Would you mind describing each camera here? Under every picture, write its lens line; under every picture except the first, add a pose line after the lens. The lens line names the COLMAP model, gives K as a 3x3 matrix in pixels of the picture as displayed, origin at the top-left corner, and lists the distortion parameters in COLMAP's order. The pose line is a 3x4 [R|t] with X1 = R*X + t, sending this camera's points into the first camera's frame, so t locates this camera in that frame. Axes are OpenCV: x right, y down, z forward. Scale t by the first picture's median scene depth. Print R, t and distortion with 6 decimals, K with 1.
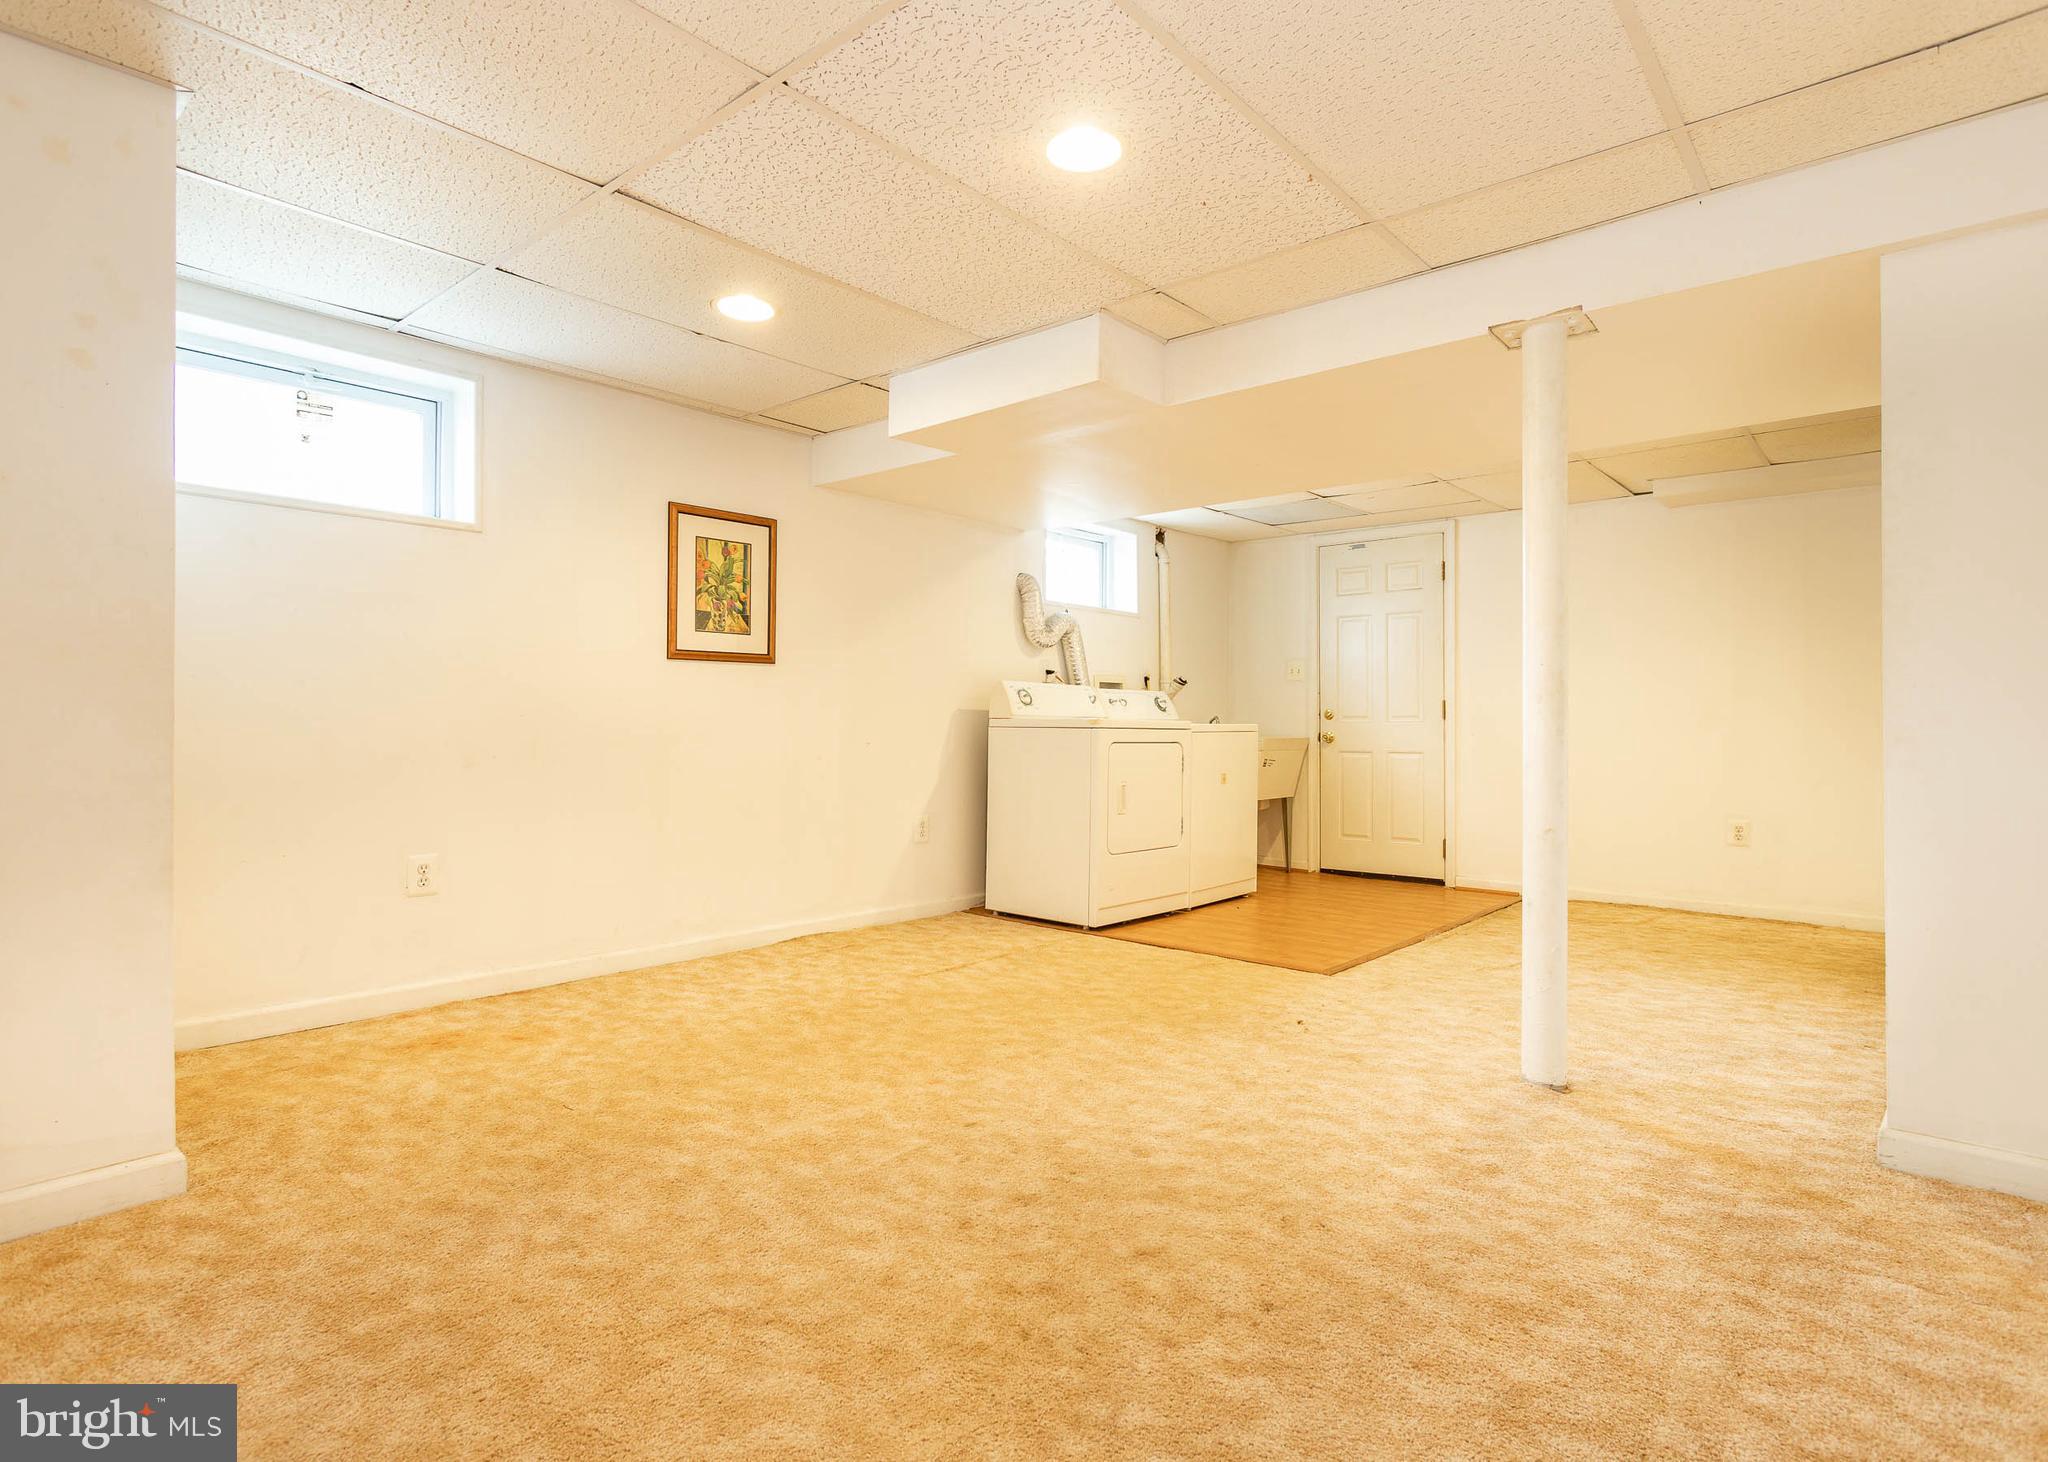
lens RADIAL K [[1054.2, 0, 1030.8], [0, 1054.2, 727.8], [0, 0, 1]] dist [-0.000680, 0.001362]
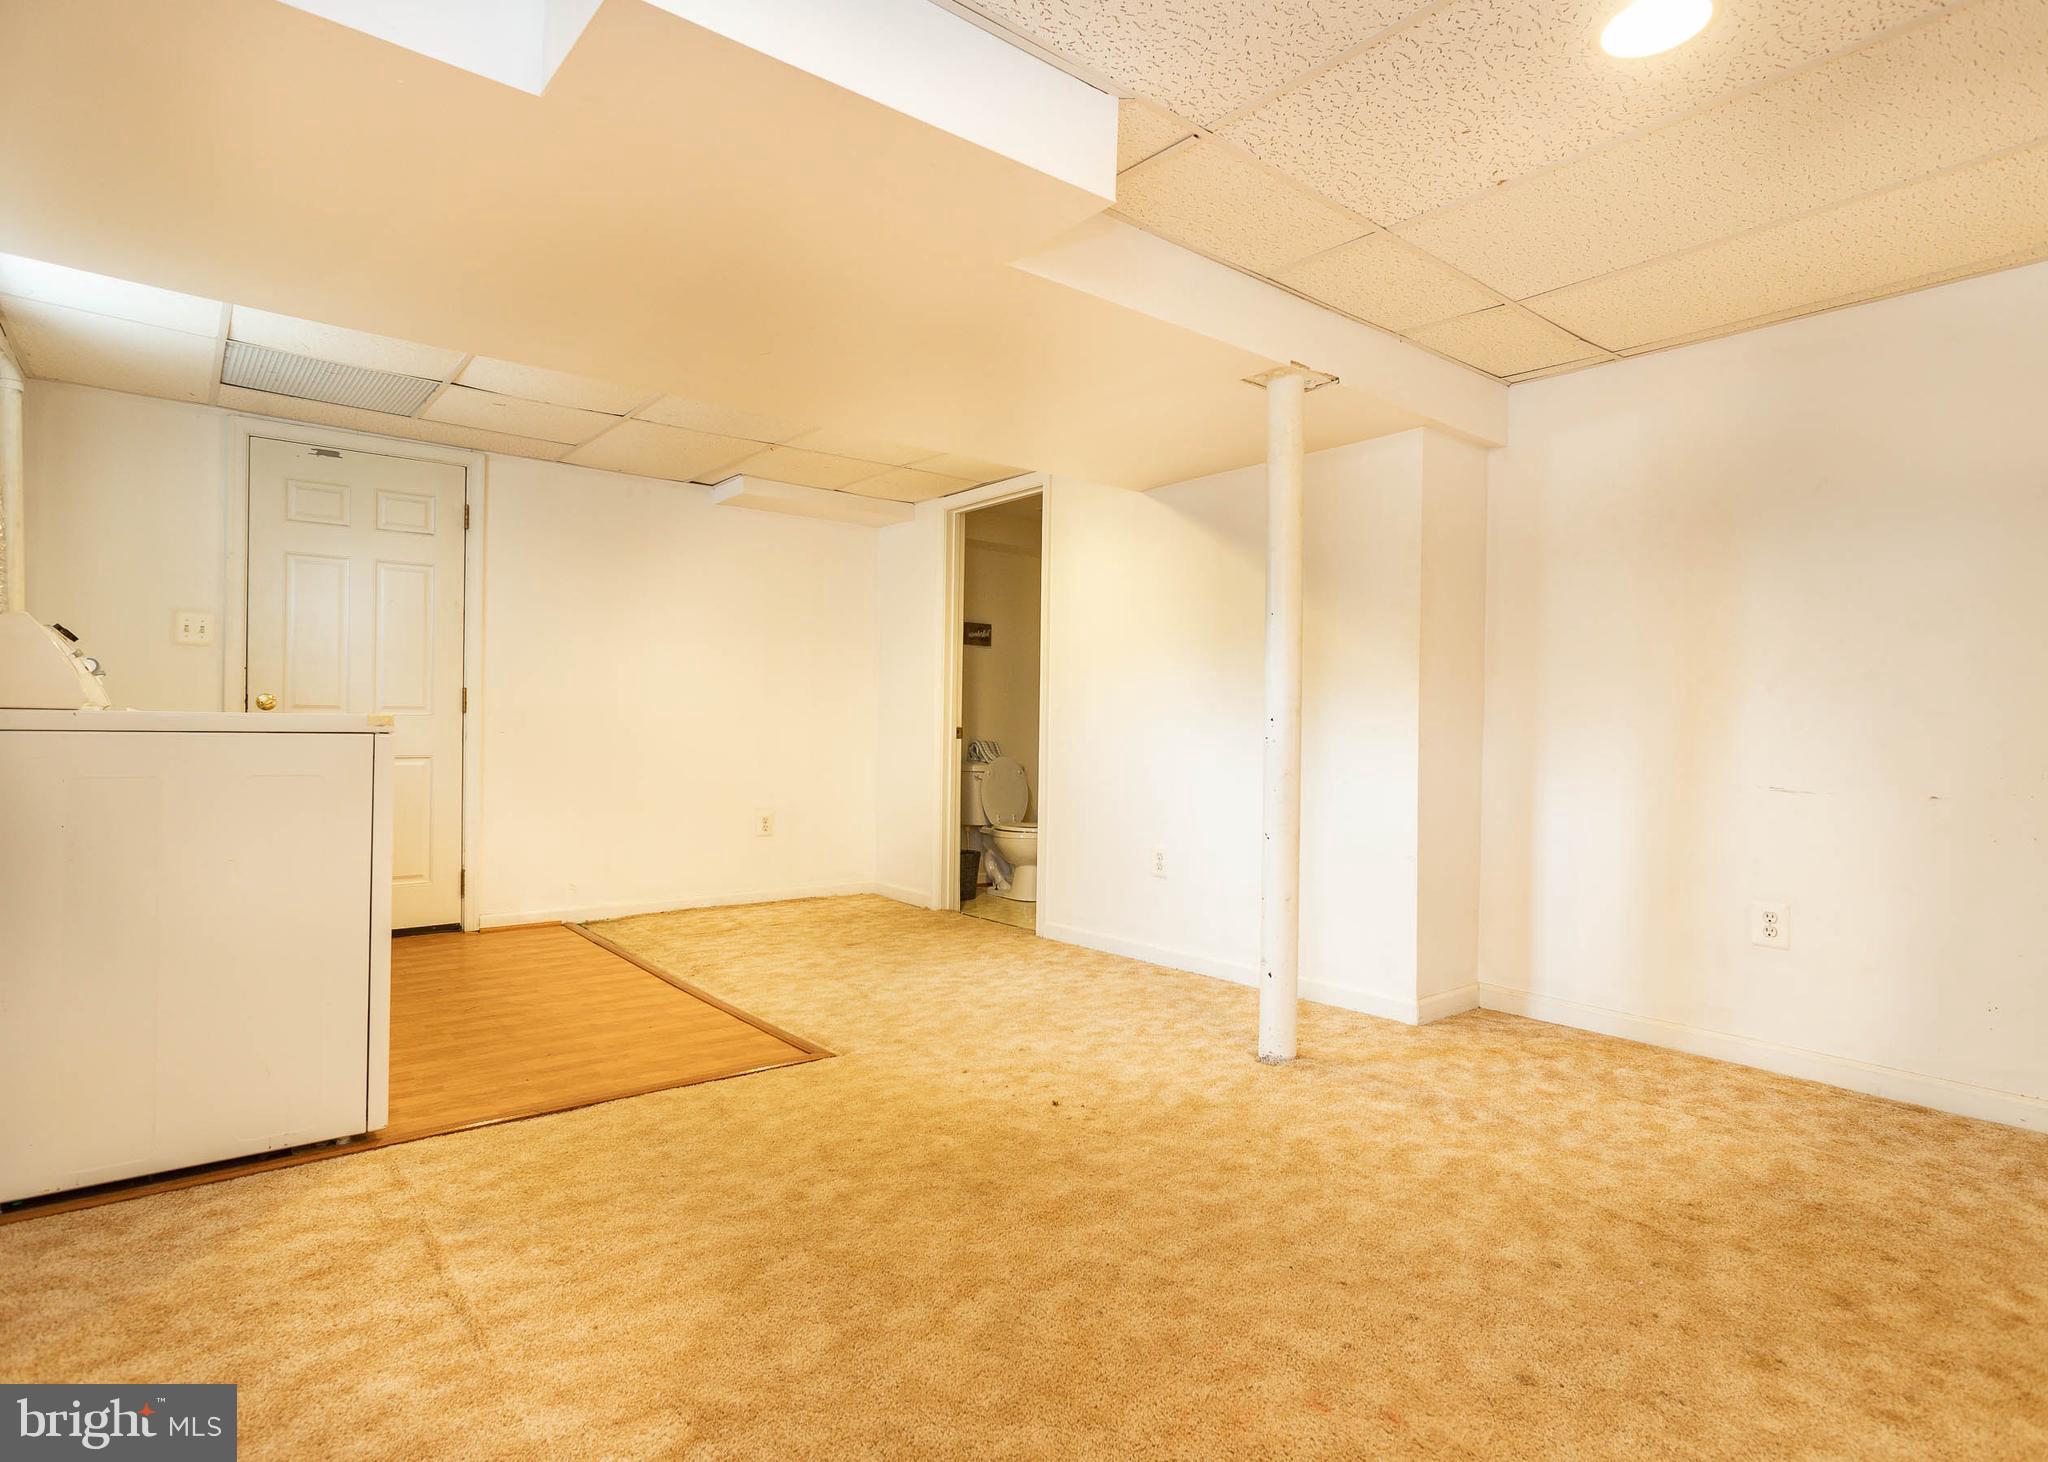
lens RADIAL K [[1054.2, 0, 1030.8], [0, 1054.2, 727.8], [0, 0, 1]] dist [-0.000680, 0.001362]
pose [[0.173543, -0.005479, 0.984811, -0.671350], [-0.013180, 0.999882, 0.007885, -0.020672], [-0.984738, -0.014349, 0.173450, 1.079919]]
